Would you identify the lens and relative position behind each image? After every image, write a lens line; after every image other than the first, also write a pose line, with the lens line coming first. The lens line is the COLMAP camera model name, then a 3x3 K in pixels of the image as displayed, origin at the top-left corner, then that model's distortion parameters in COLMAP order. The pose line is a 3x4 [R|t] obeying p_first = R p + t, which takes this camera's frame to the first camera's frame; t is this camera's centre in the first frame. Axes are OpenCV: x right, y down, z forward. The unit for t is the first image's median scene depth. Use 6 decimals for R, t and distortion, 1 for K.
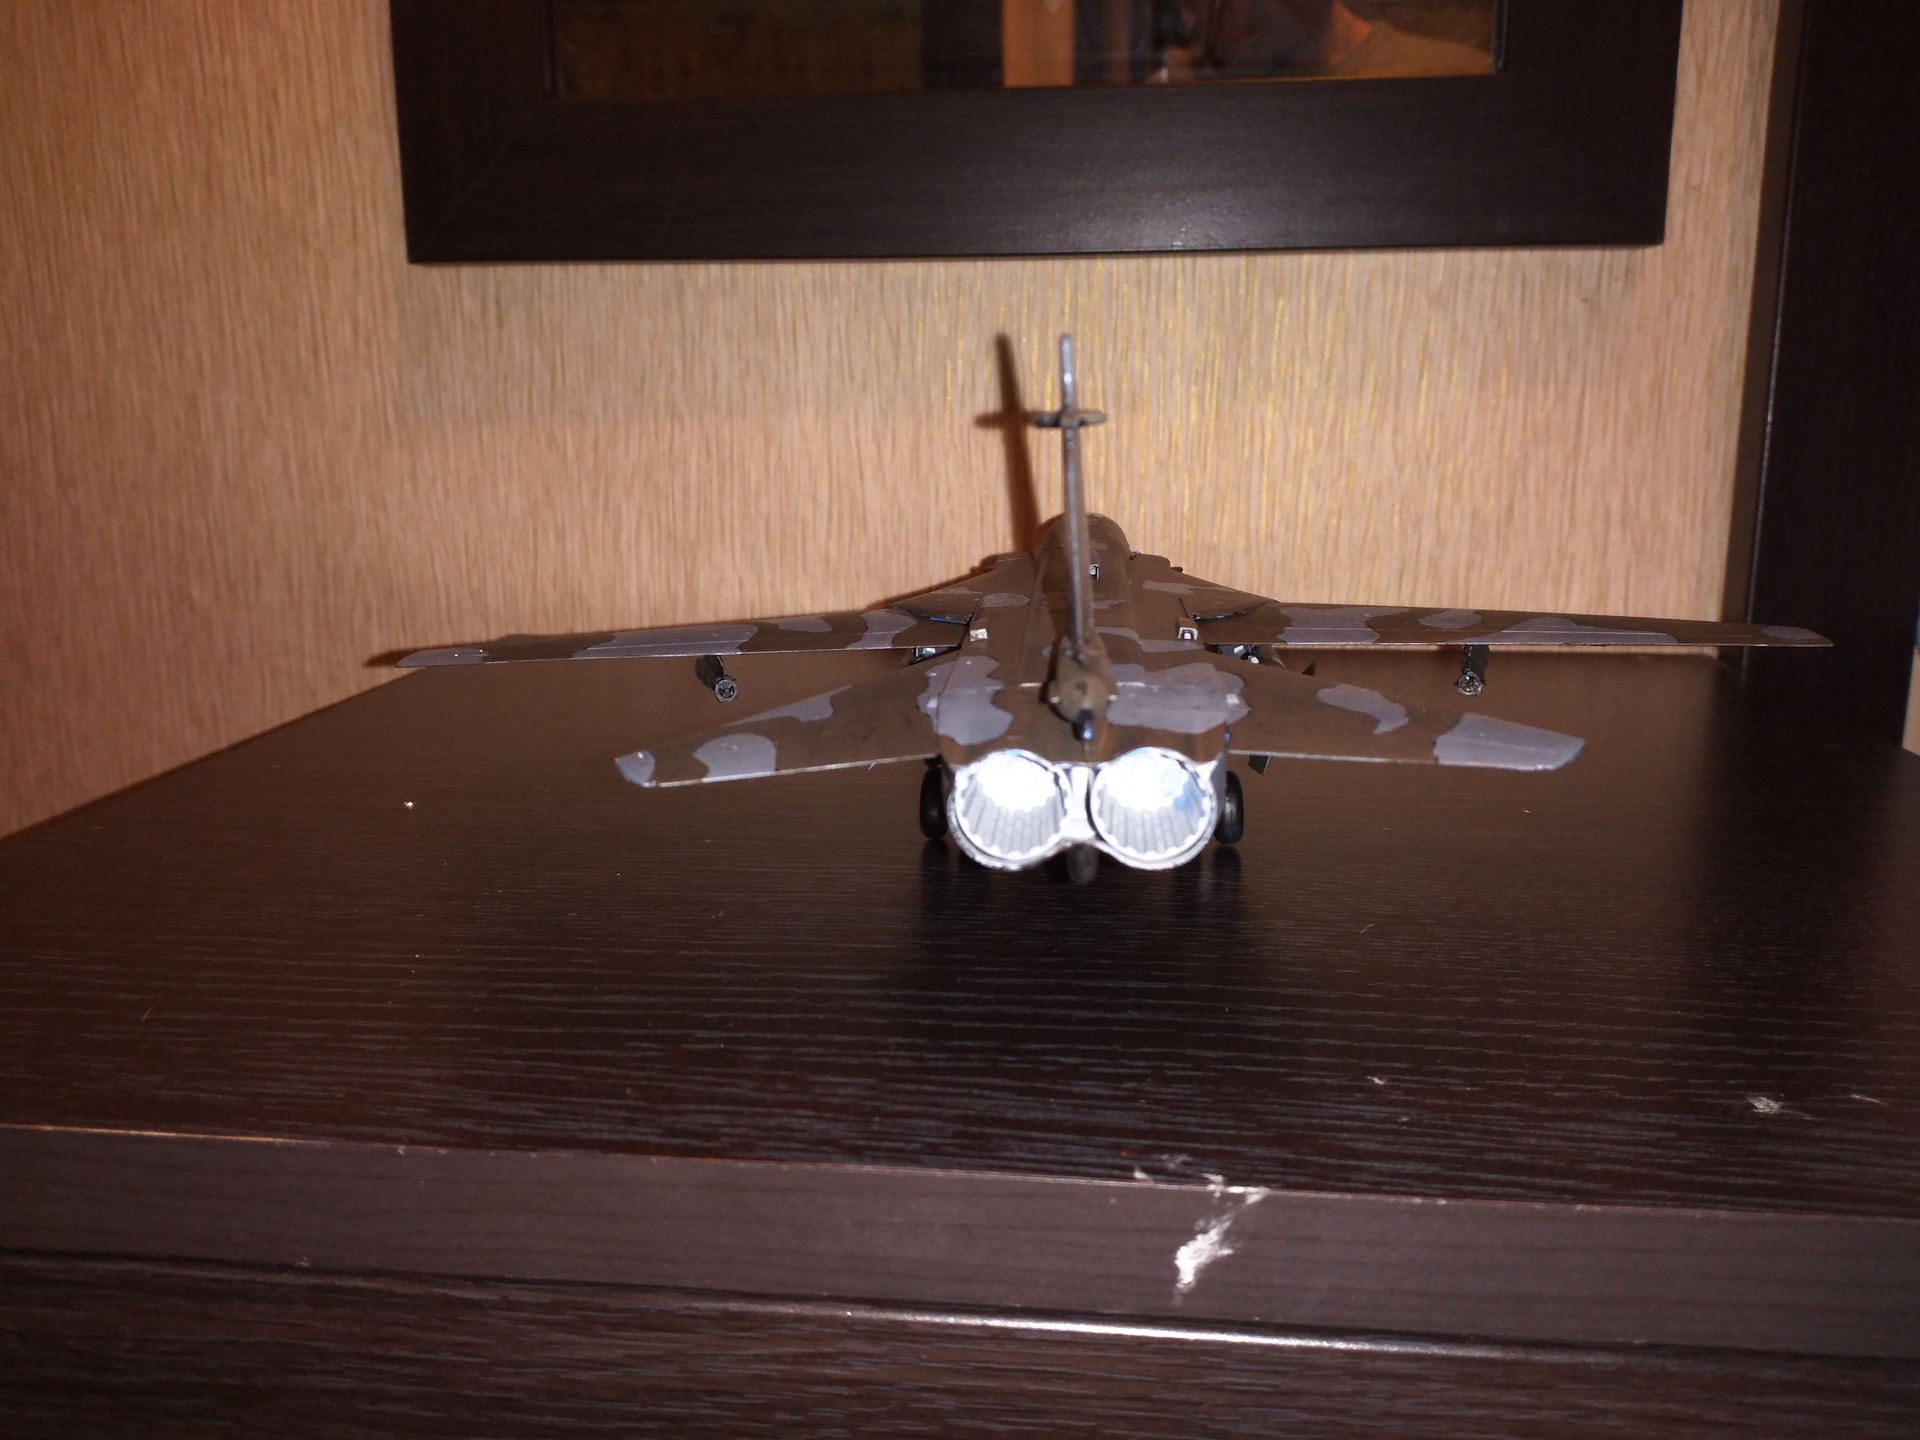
lens RADIAL K [[1554.8, 0, 942.1], [0, 1554.8, 714.9], [0, 0, 1]] dist [0.045596, -0.113365]
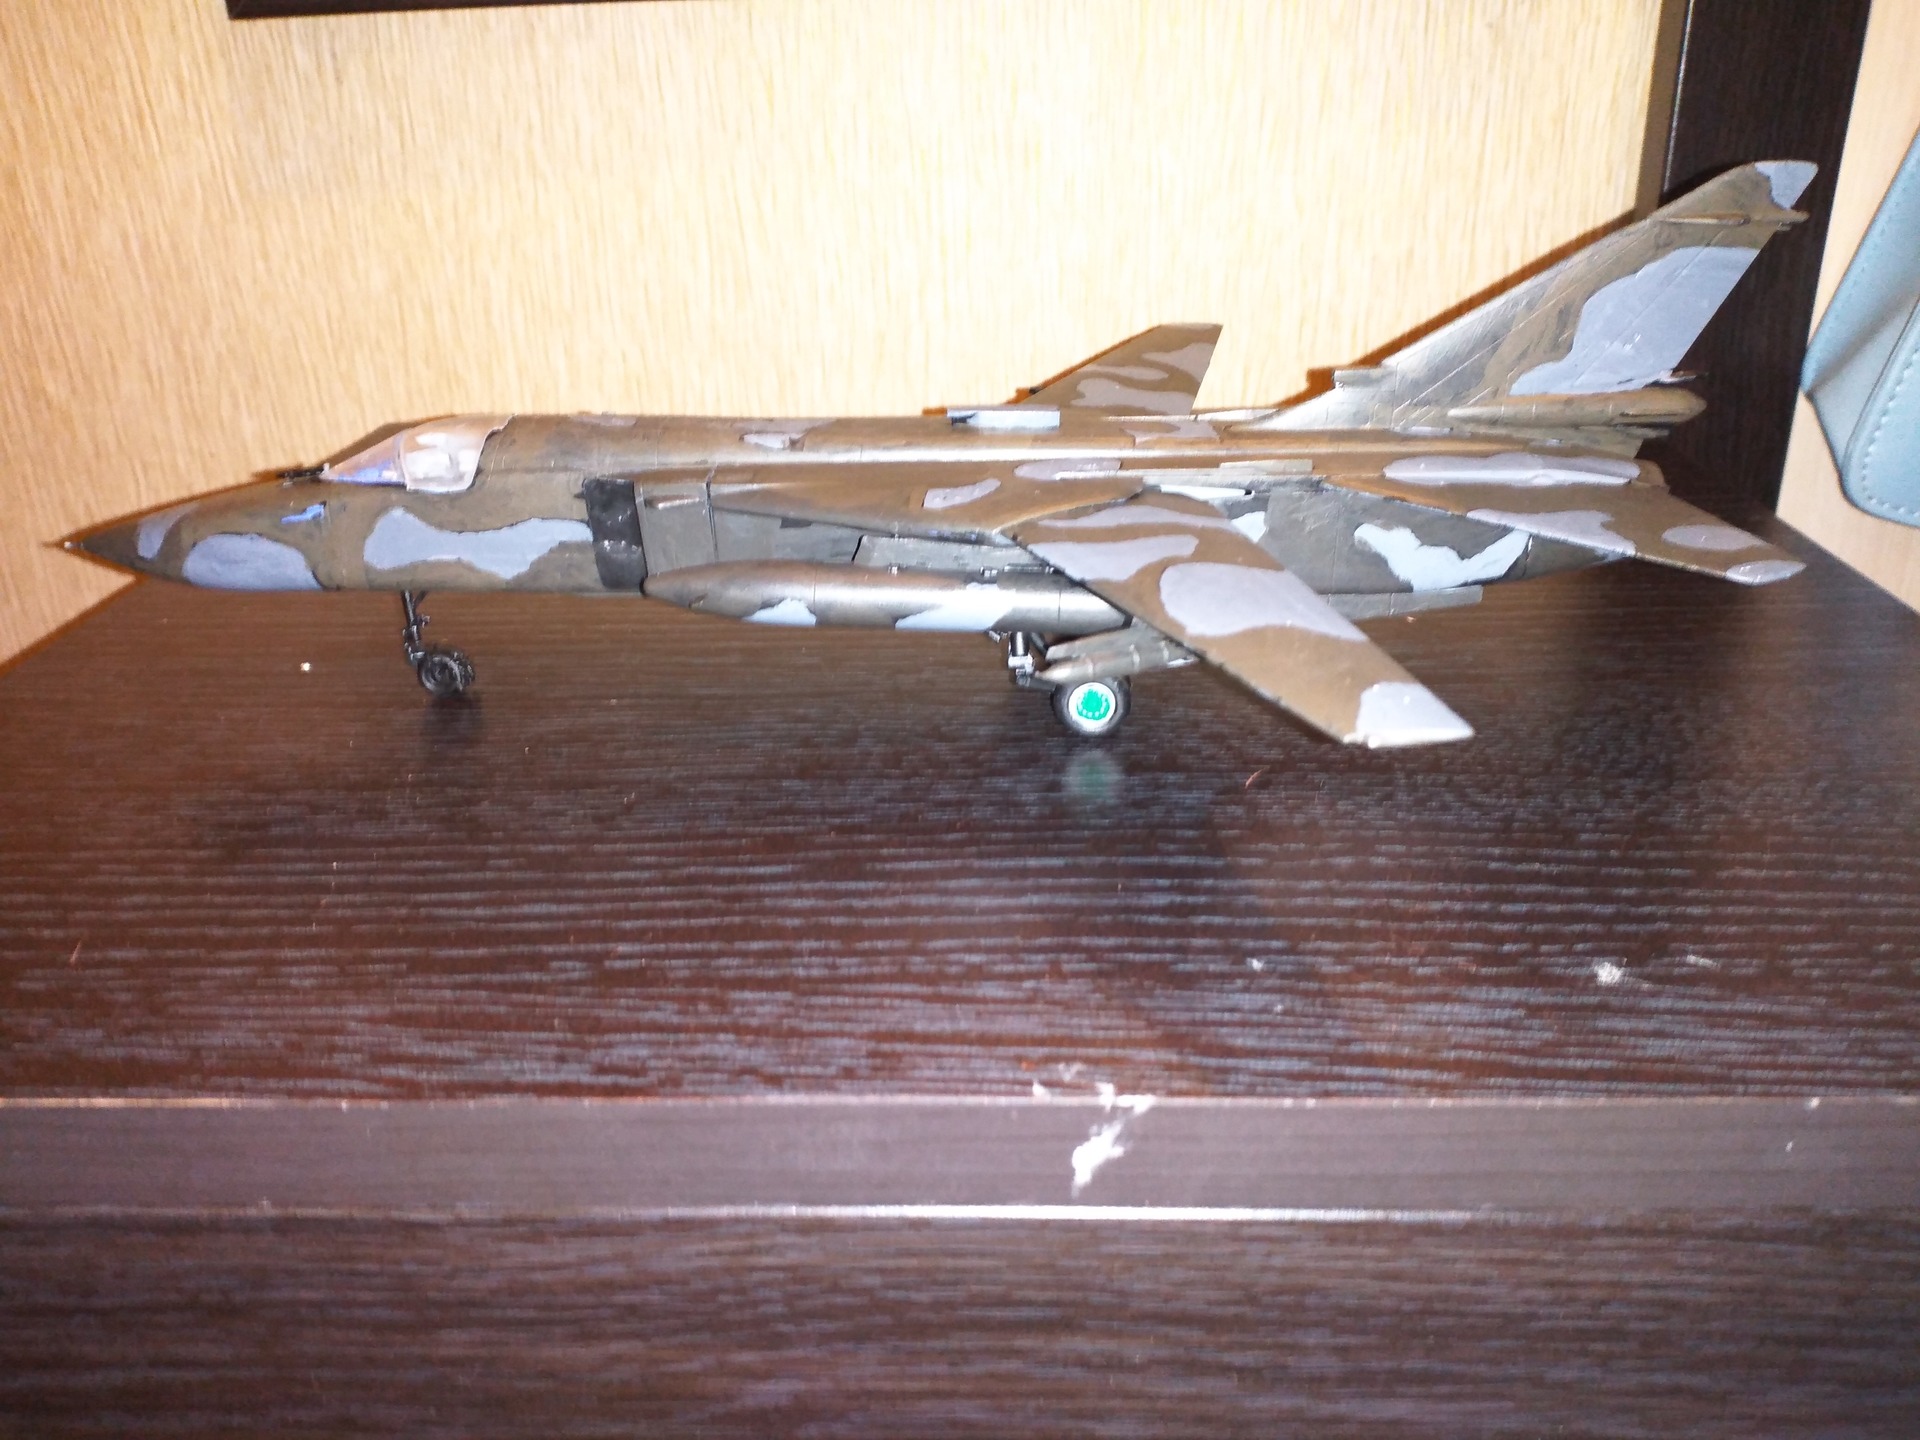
lens RADIAL K [[1554.8, 0, 948.4], [0, 1554.8, 725.3], [0, 0, 1]] dist [0.045596, -0.113365]
pose [[0.997099, -0.055949, 0.051612, 0.008563], [0.043573, 0.975493, 0.215674, -0.073519], [-0.062414, -0.212800, 0.975100, -0.000762]]
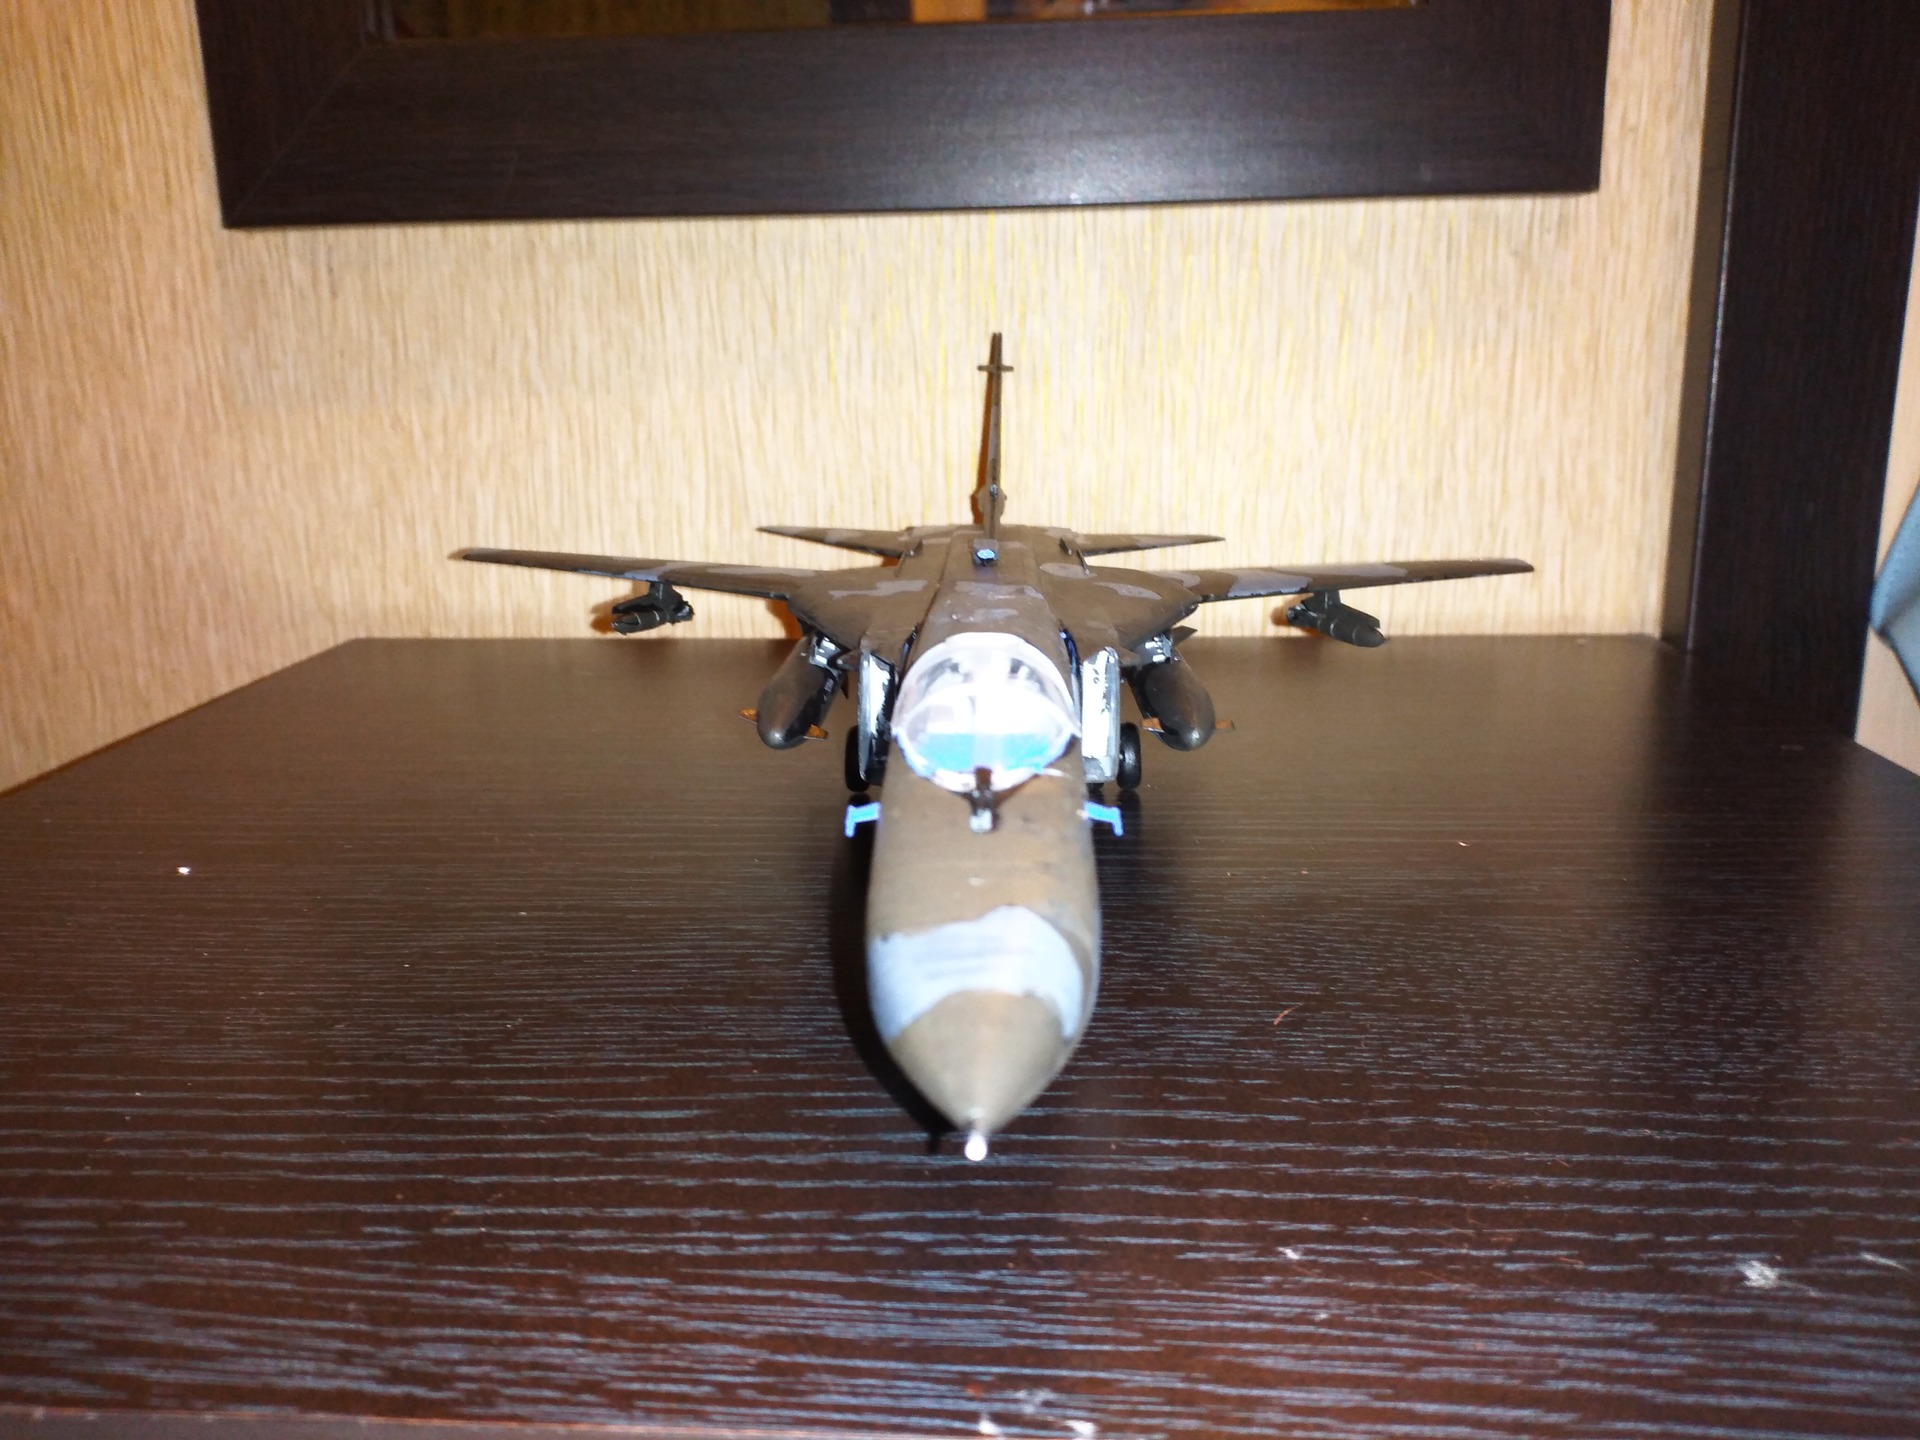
lens RADIAL K [[1554.8, 0, 947.1], [0, 1554.8, 713.2], [0, 0, 1]] dist [0.045596, -0.113365]
pose [[0.998779, -0.025196, 0.042499, 0.031847], [0.023880, 0.999228, 0.031191, -0.033034], [-0.043252, -0.030138, 0.998610, 0.089844]]
